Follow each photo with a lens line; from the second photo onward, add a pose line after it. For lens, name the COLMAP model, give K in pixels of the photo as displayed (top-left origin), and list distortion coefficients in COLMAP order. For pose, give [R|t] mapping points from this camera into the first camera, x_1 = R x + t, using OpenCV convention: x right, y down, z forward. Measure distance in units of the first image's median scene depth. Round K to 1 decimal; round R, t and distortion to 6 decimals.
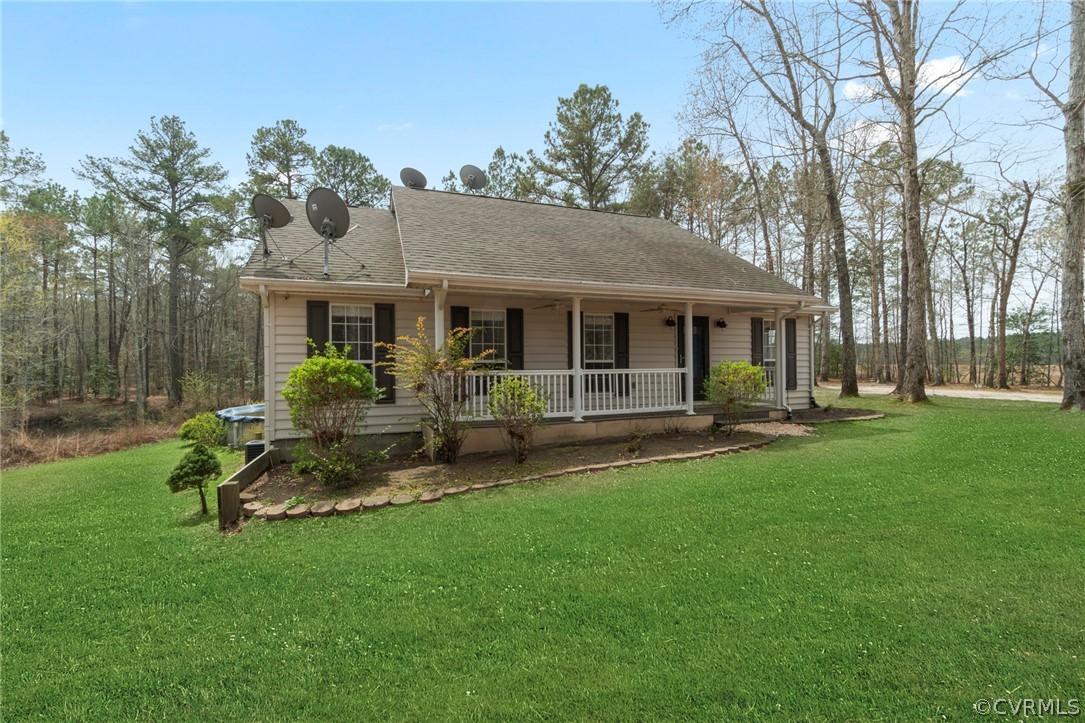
lens RADIAL K [[467.4, 0, 537.5], [0, 467.4, 359.1], [0, 0, 1]] dist [-0.006299, 0.001192]
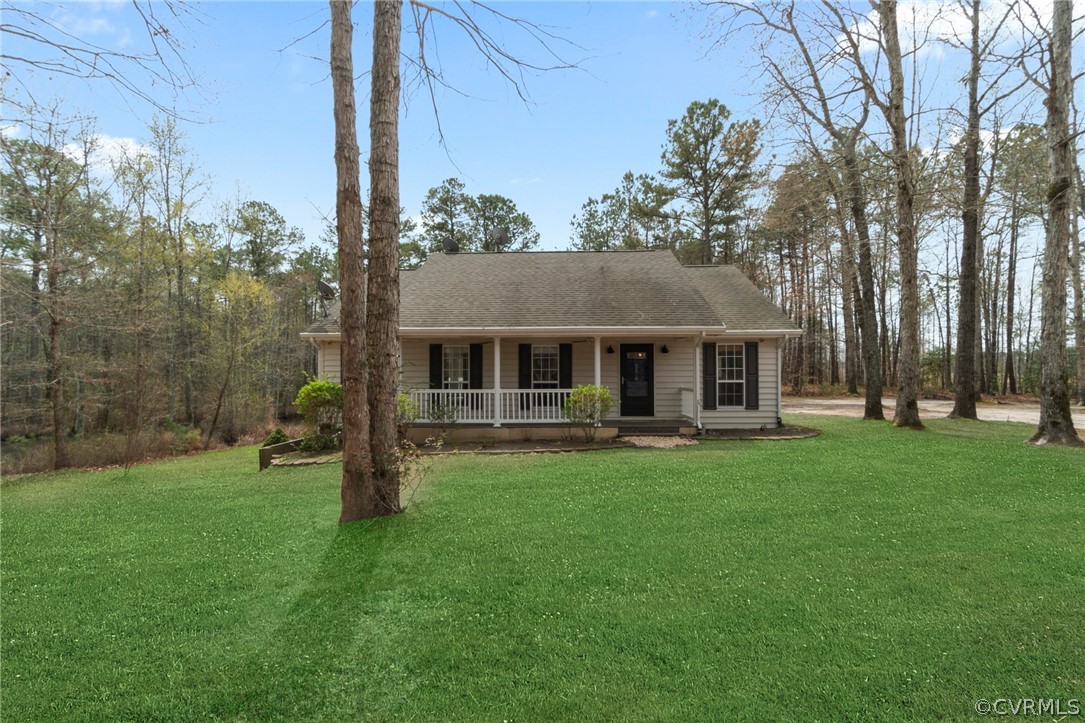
lens RADIAL K [[467.4, 0, 539.2], [0, 467.4, 364.2], [0, 0, 1]] dist [-0.006299, 0.001192]
pose [[0.925518, -0.005146, -0.378669, 0.497004], [0.000312, 0.999918, -0.012825, -0.023475], [0.378703, 0.011751, 0.925443, -0.158234]]
